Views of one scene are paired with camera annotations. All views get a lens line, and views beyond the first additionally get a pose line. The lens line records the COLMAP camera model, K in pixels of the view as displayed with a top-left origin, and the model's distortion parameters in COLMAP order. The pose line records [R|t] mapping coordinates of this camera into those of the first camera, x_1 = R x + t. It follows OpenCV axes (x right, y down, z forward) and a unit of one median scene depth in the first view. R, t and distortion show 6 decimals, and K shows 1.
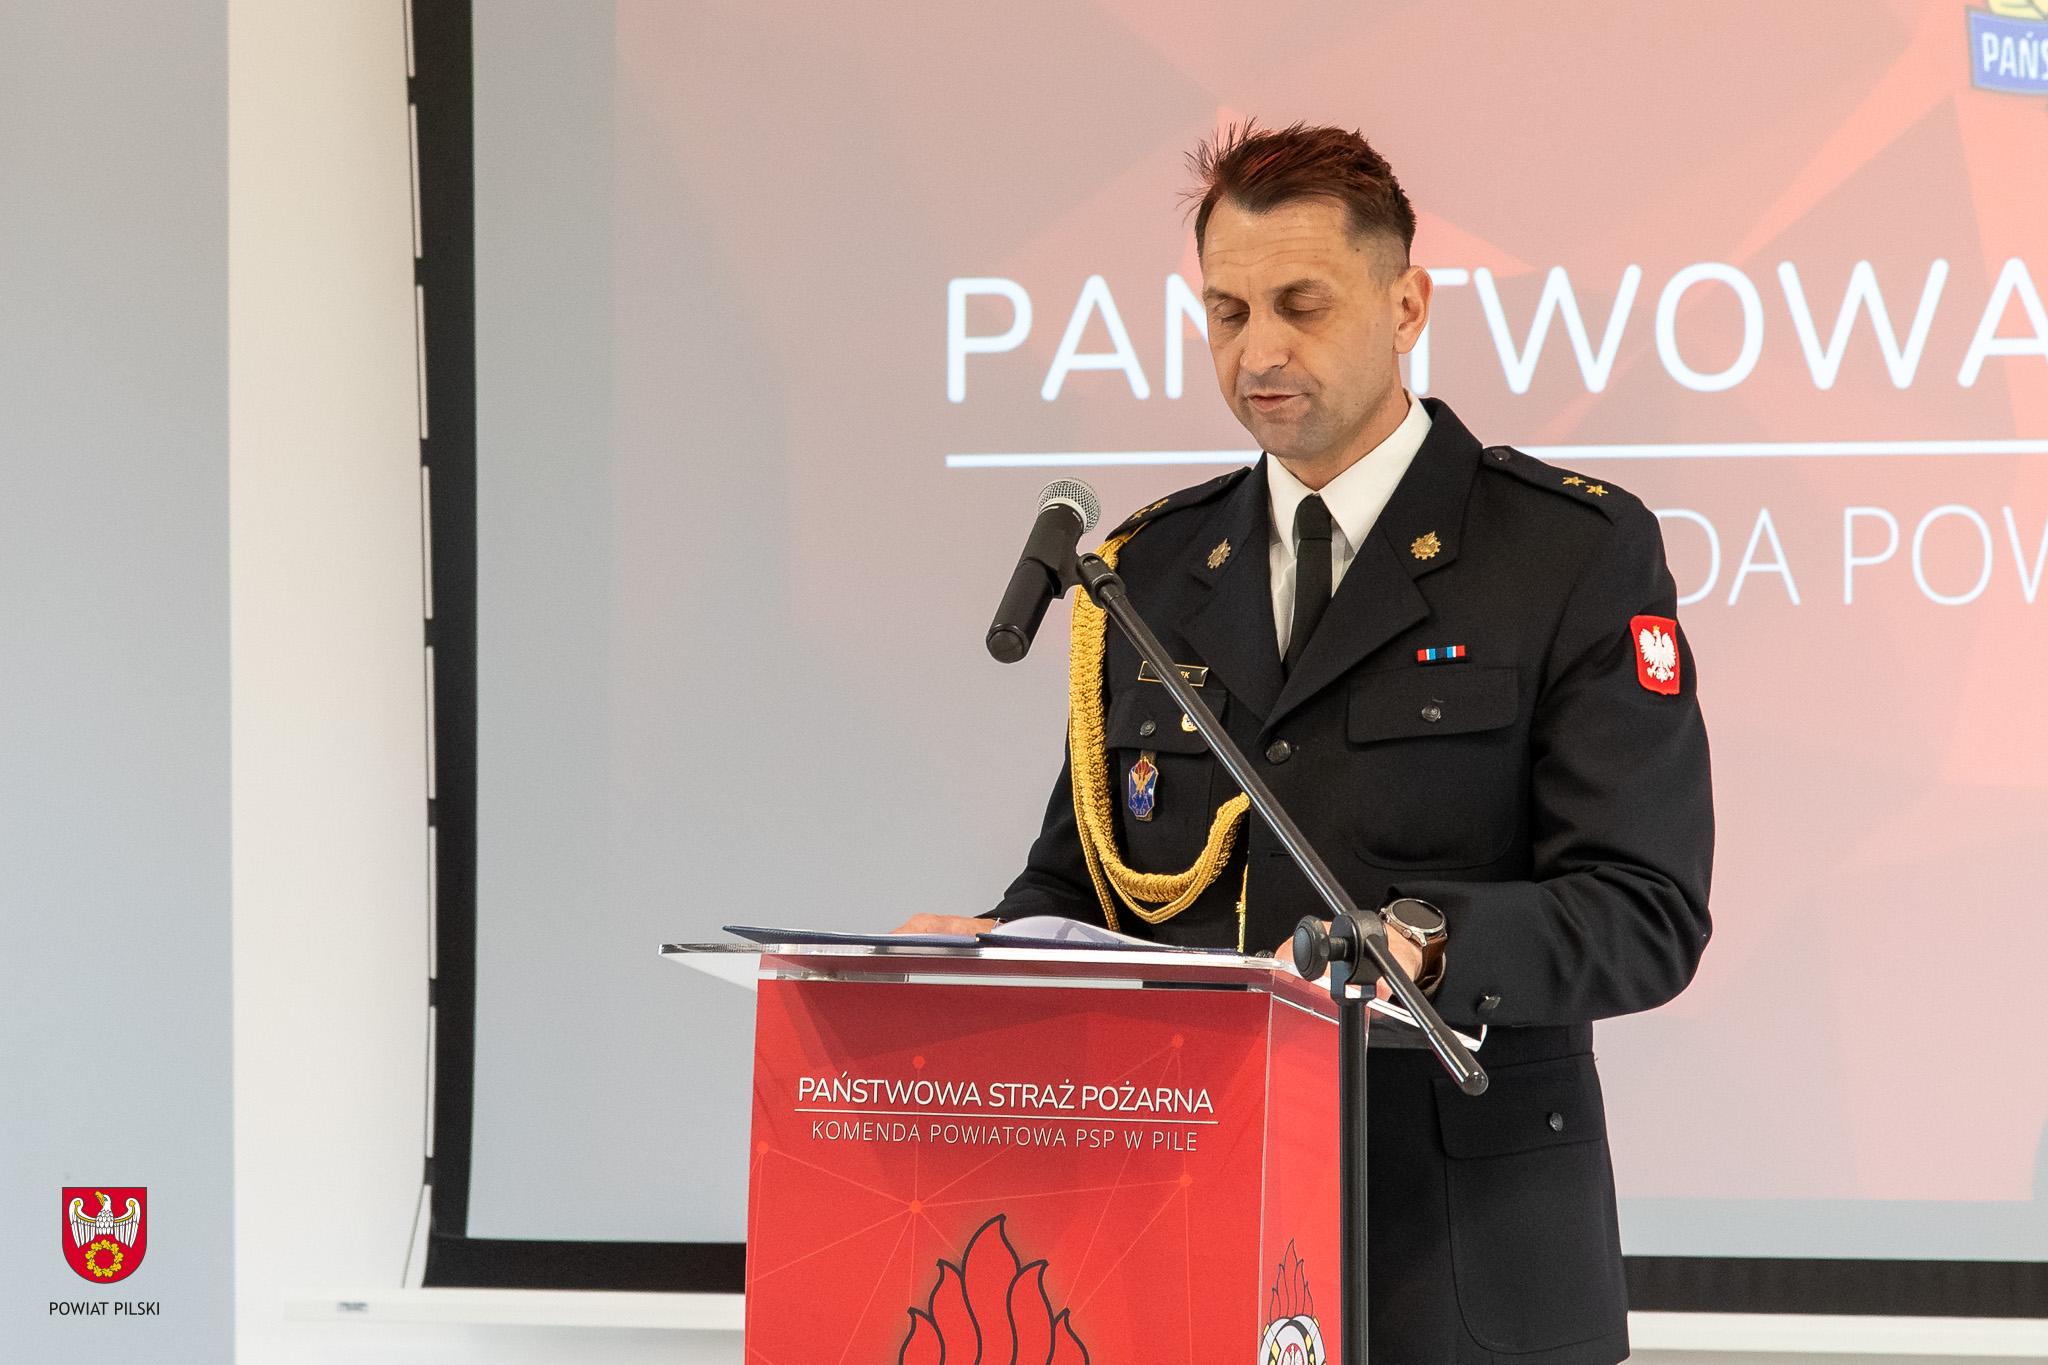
lens RADIAL K [[11103.0, 0, 1026.2], [0, 11103.0, 683.6], [0, 0, 1]] dist [0.694597, 0.000000]
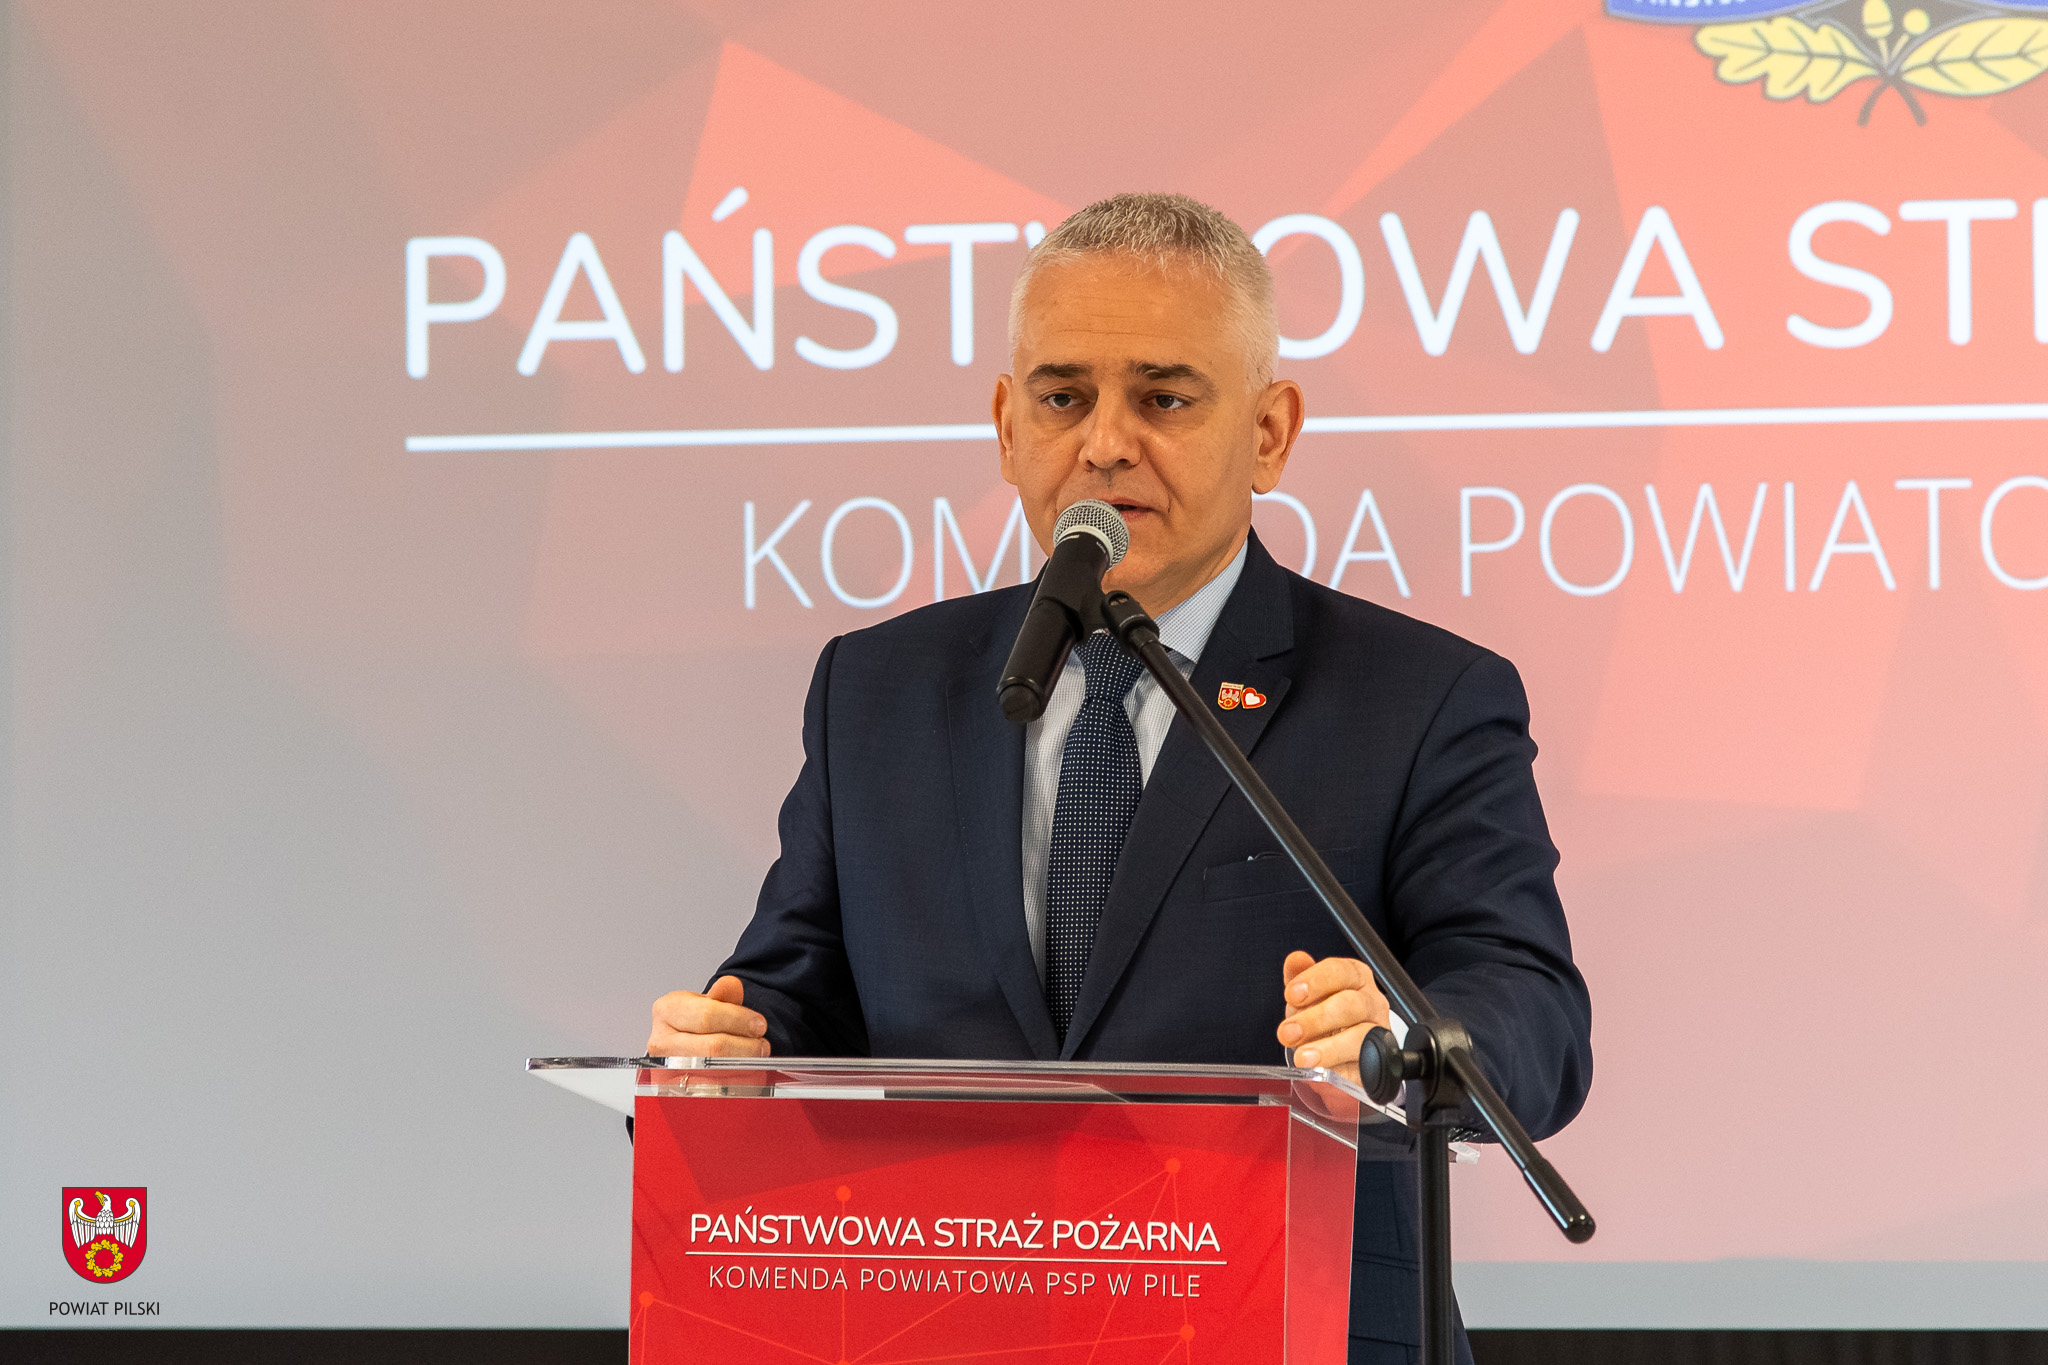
lens RADIAL K [[11103.0, 0, 1021.6], [0, 11103.0, 680.3], [0, 0, 1]] dist [0.694597, 0.000000]
pose [[0.991672, -0.015974, 0.127798, -0.076357], [0.014996, 0.999851, 0.008604, -0.008695], [-0.127916, -0.006616, 0.991763, 0.123492]]
